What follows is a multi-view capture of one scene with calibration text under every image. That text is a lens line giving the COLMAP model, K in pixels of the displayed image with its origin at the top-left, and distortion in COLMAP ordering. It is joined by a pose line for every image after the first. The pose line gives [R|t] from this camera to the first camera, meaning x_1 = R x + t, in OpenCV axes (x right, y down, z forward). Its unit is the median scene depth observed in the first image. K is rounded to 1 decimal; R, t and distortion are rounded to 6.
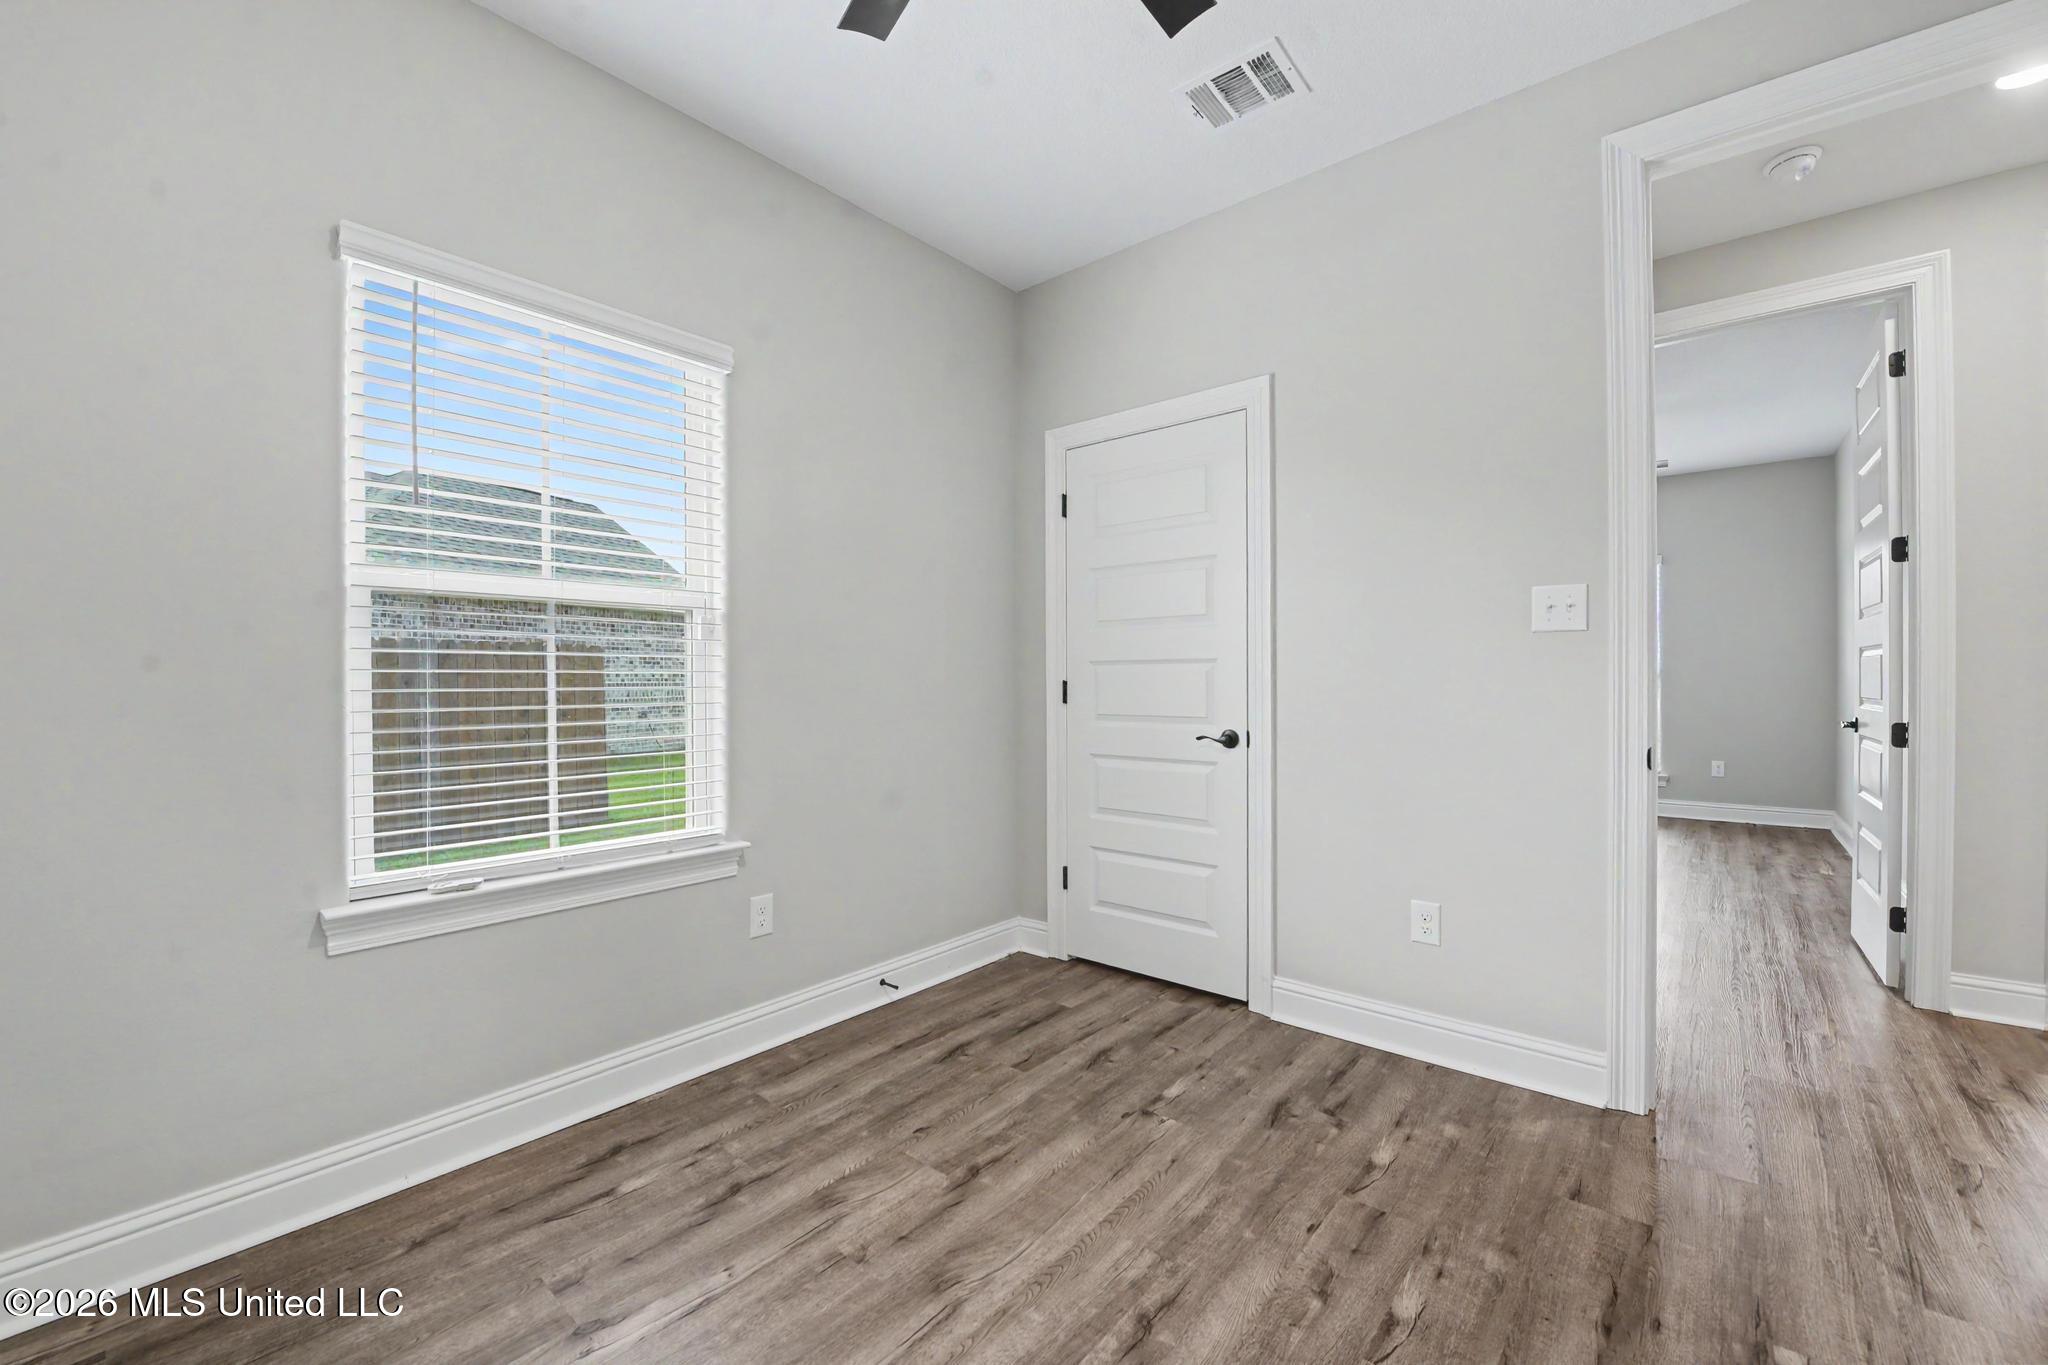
lens RADIAL K [[839.9, 0, 1018.4], [0, 839.9, 675.4], [0, 0, 1]] dist [-0.017667, -0.001049]
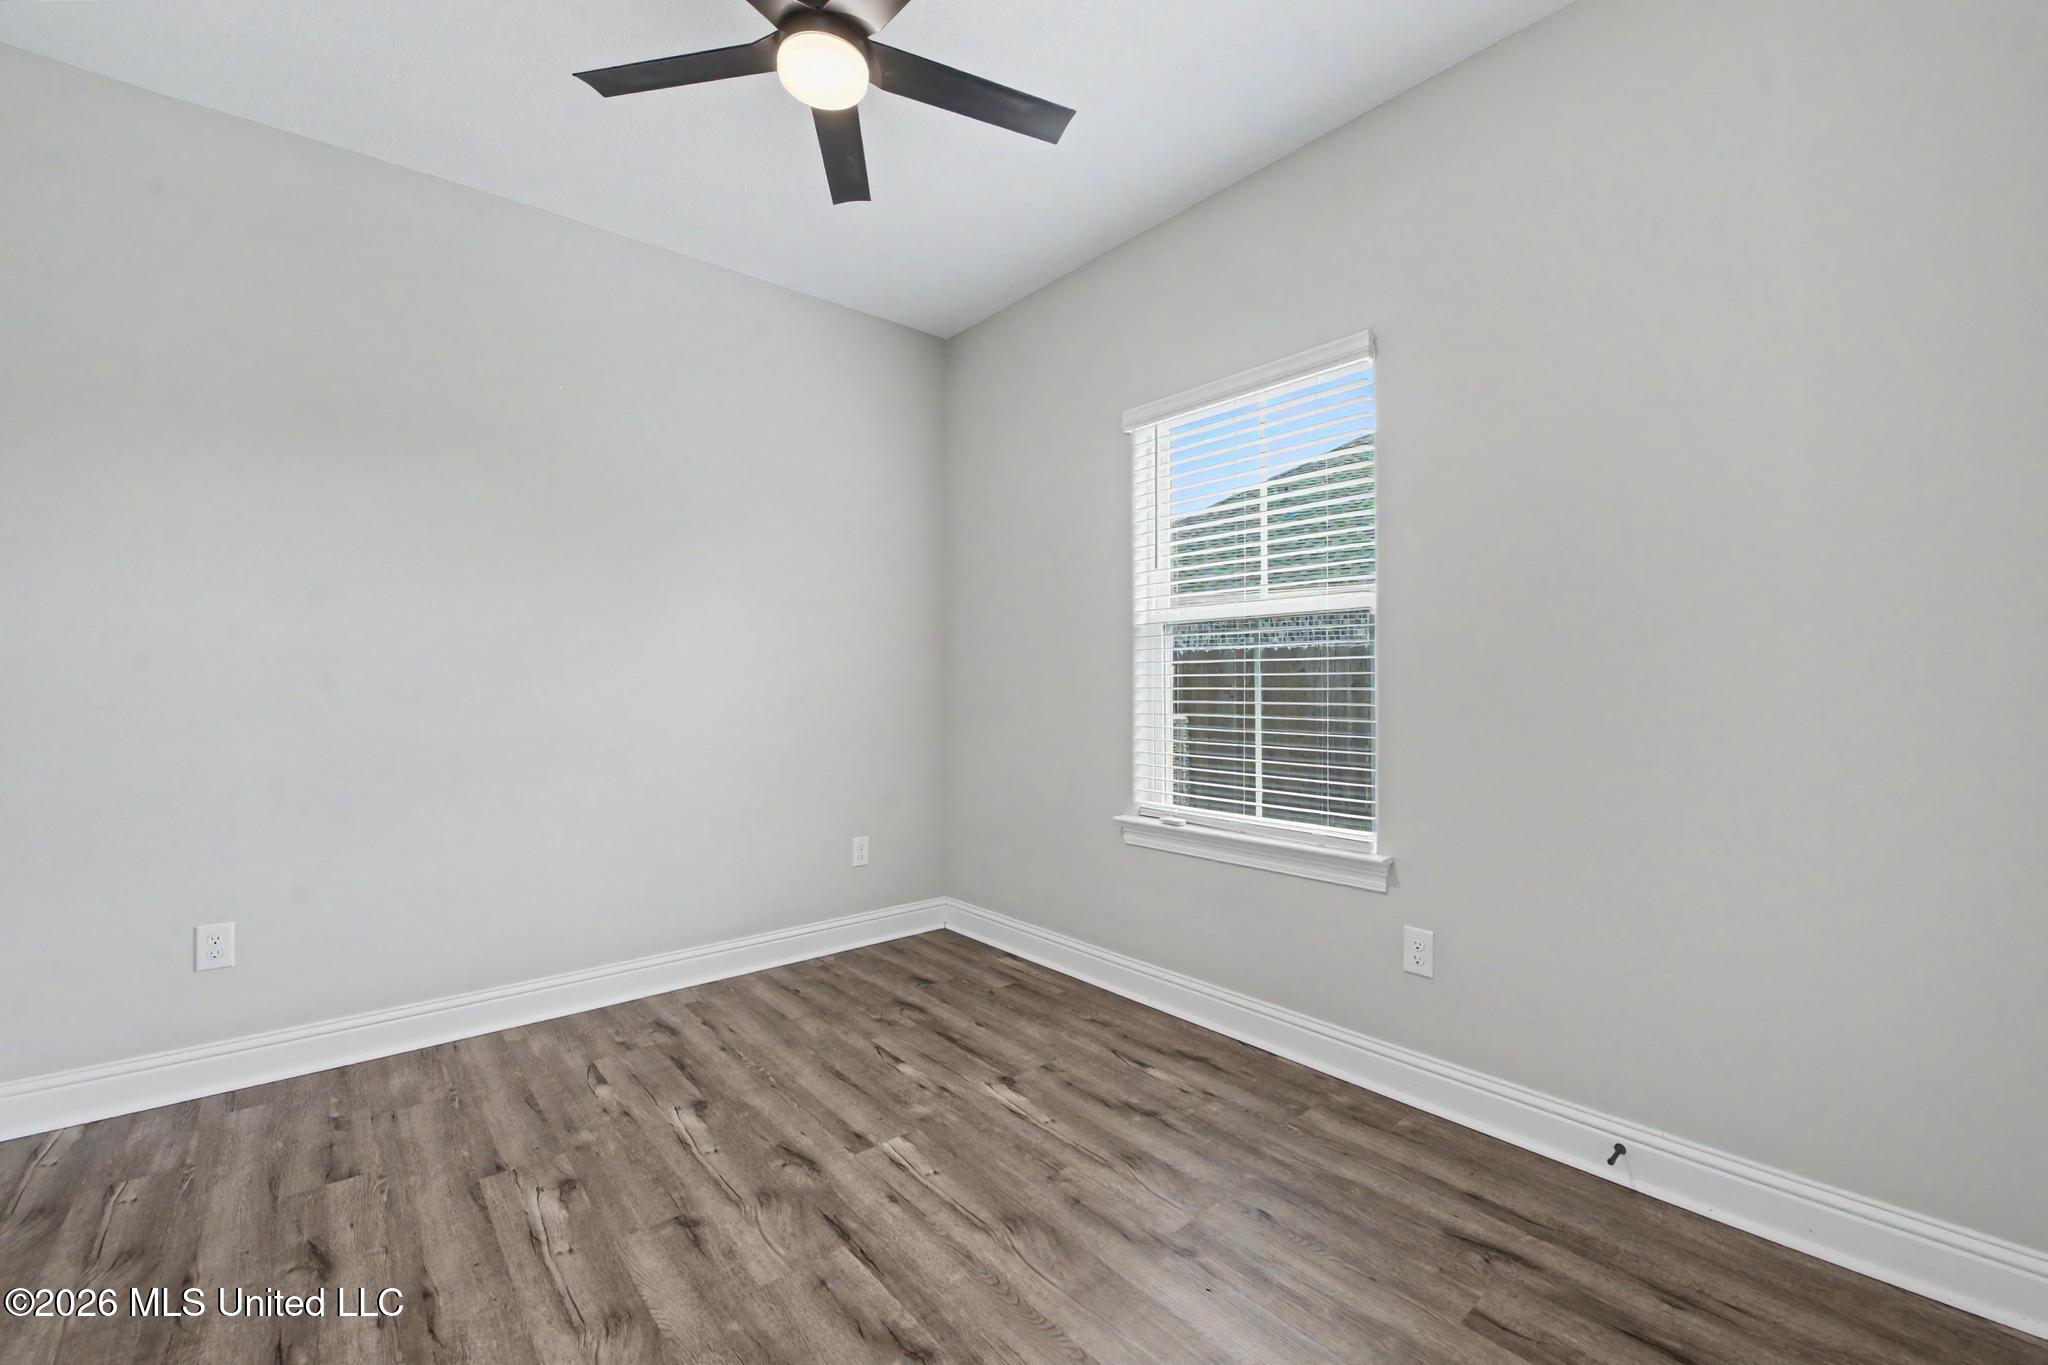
lens RADIAL K [[839.9, 0, 1006.5], [0, 839.9, 689.7], [0, 0, 1]] dist [-0.017667, -0.001049]
pose [[-0.185704, 0.013974, -0.982506, 0.812582], [0.010458, 0.999870, 0.012244, -0.000179], [0.982550, -0.008001, -0.185826, 0.976791]]
